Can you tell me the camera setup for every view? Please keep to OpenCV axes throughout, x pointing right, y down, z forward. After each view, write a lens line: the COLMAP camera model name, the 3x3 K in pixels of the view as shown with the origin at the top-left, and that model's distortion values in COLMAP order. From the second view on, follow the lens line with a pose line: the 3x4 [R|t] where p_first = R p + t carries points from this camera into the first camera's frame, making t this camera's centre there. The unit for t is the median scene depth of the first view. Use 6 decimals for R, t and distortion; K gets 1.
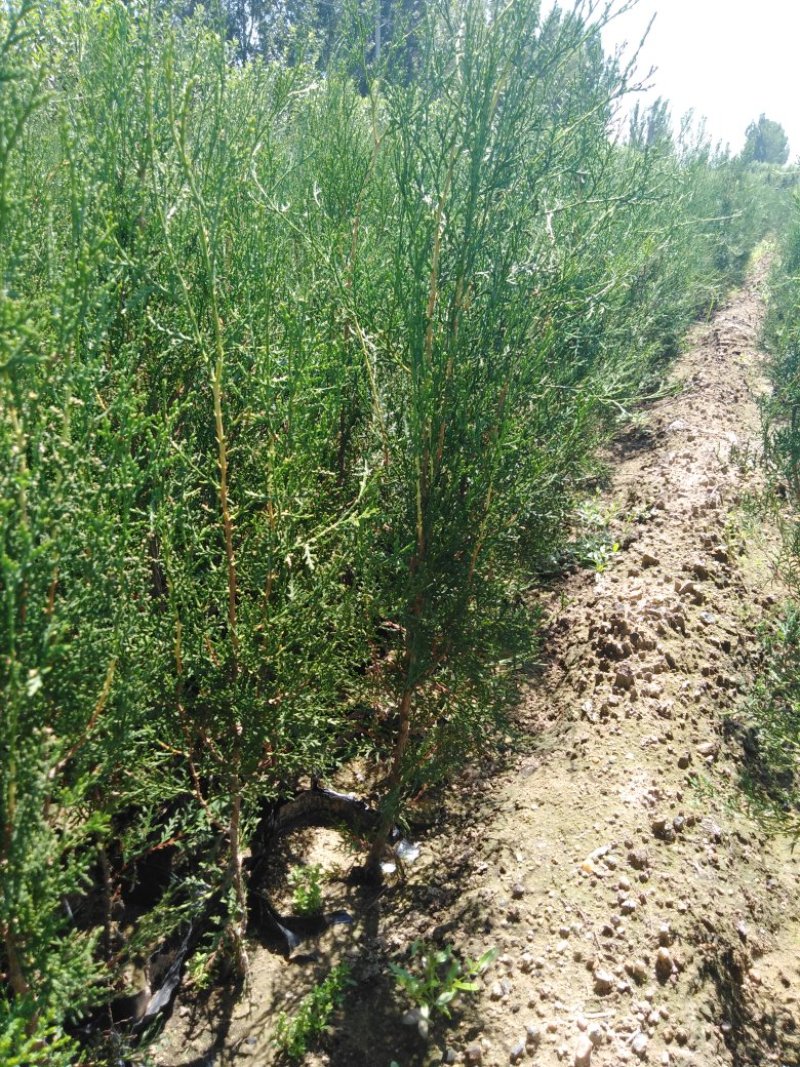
lens RADIAL K [[803.3, 0, 402.4], [0, 803.3, 527.7], [0, 0, 1]] dist [0.012550, 0.016941]
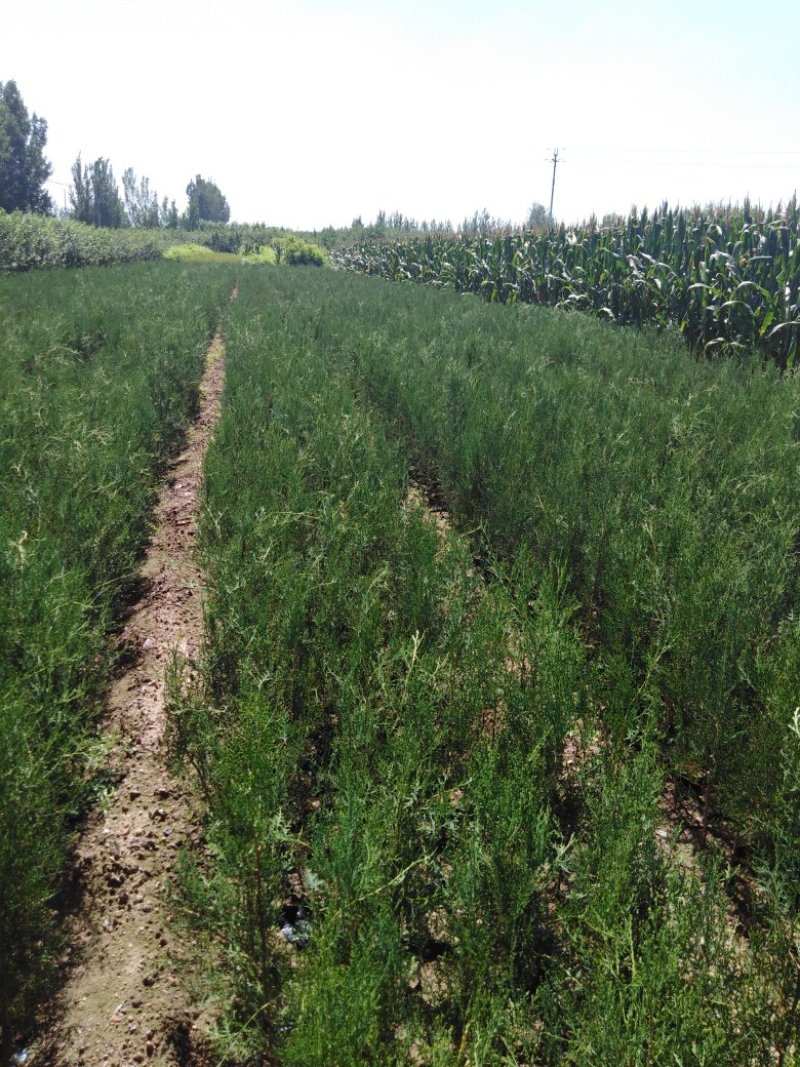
lens RADIAL K [[803.3, 0, 395.8], [0, 803.3, 537.5], [0, 0, 1]] dist [0.012550, 0.016941]
pose [[0.828225, -0.206555, 0.520939, -0.006045], [0.225413, 0.973867, 0.027766, -0.523907], [-0.513061, 0.094430, 0.853142, -0.983000]]
